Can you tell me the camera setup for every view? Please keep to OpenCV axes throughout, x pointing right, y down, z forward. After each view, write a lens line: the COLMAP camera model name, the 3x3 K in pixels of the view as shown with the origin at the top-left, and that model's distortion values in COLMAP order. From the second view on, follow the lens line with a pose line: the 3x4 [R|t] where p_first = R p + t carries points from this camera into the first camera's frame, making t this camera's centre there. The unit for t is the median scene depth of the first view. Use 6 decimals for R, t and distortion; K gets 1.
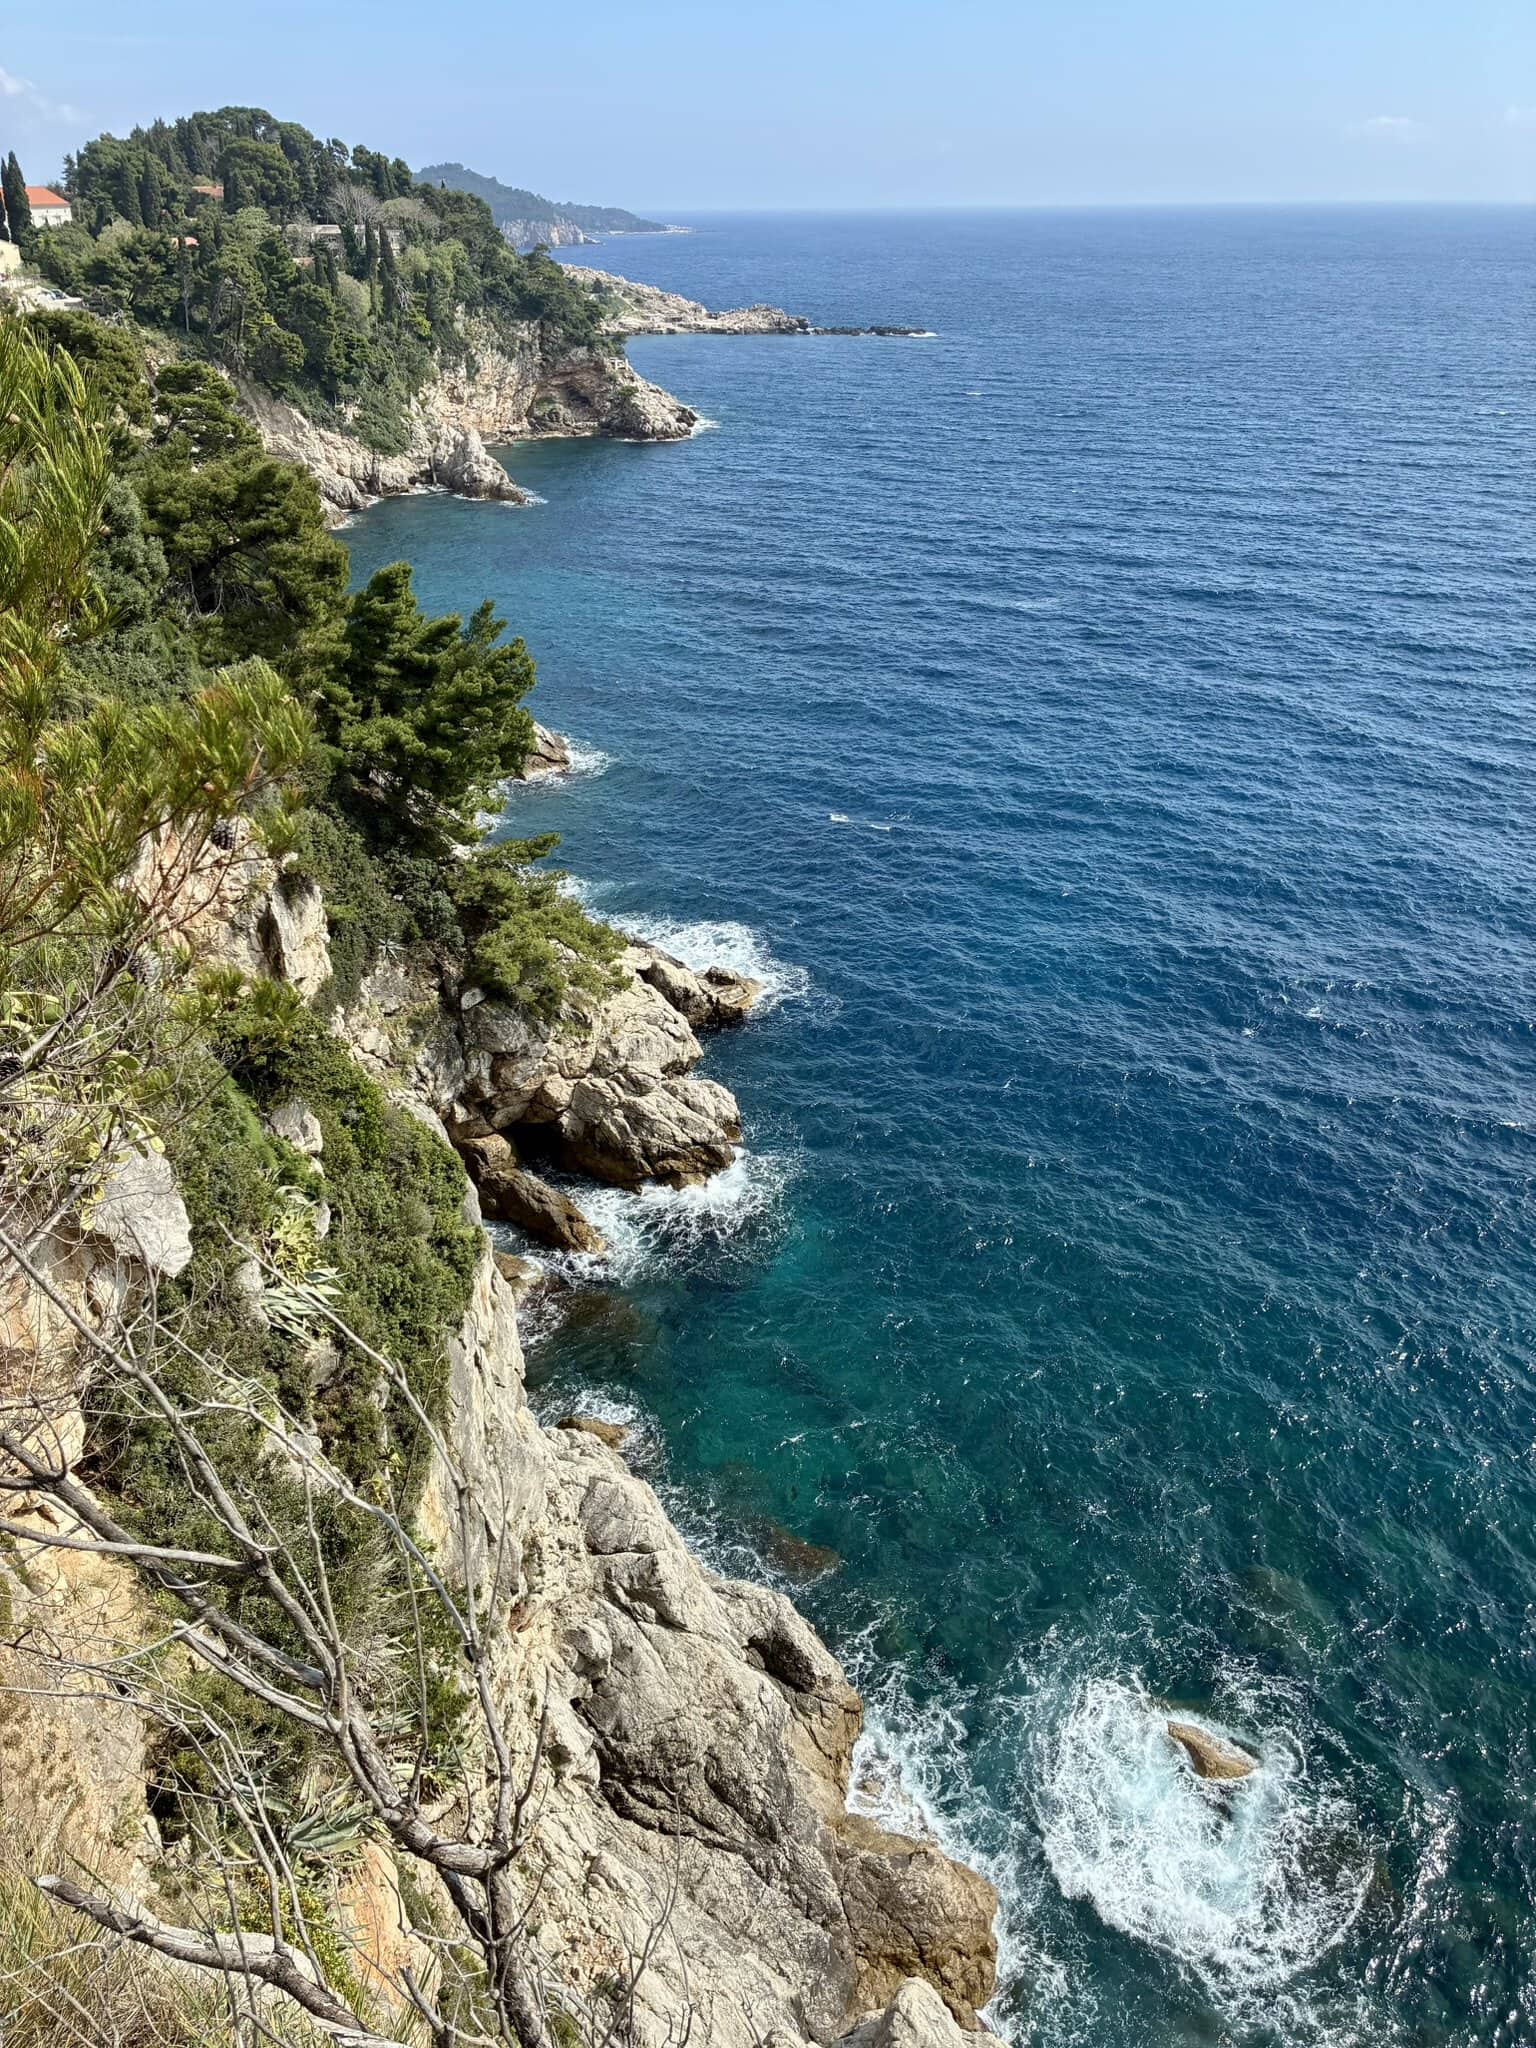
lens RADIAL K [[1585.3, 0, 768.0], [0, 1585.3, 1024.0], [0, 0, 1]] dist [0.074392, -0.059201]
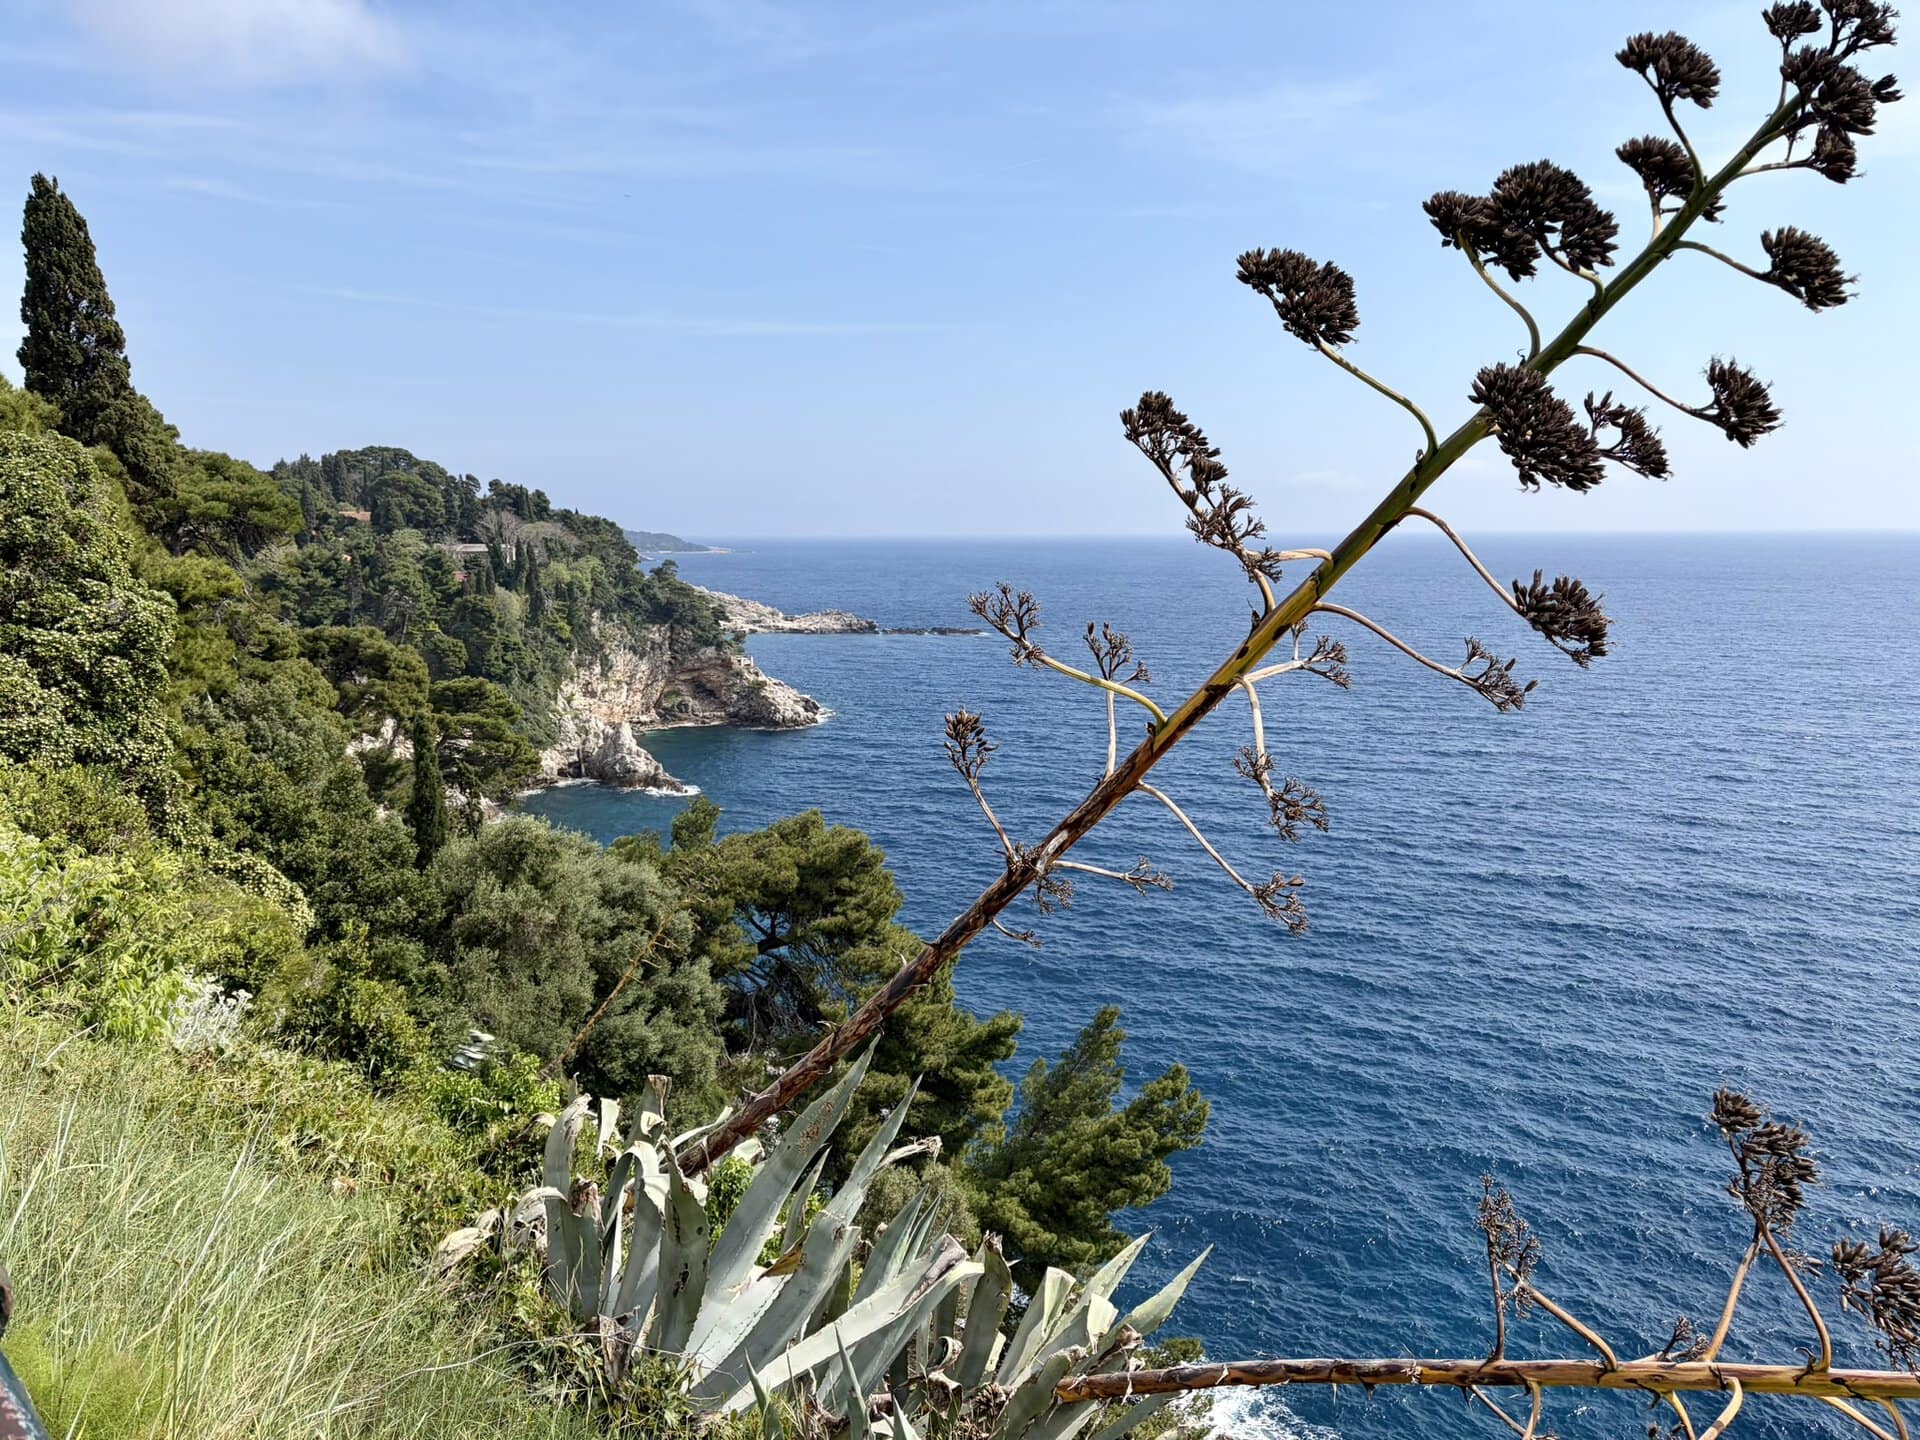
lens RADIAL K [[1418.1, 0, 960.0], [0, 1418.1, 720.0], [0, 0, 1]] dist [0.011324, -0.002277]
pose [[0.986145, -0.009724, 0.165600, -0.111380], [0.064613, 0.941958, -0.329455, -0.058186], [-0.152785, 0.335590, 0.929536, 0.122452]]
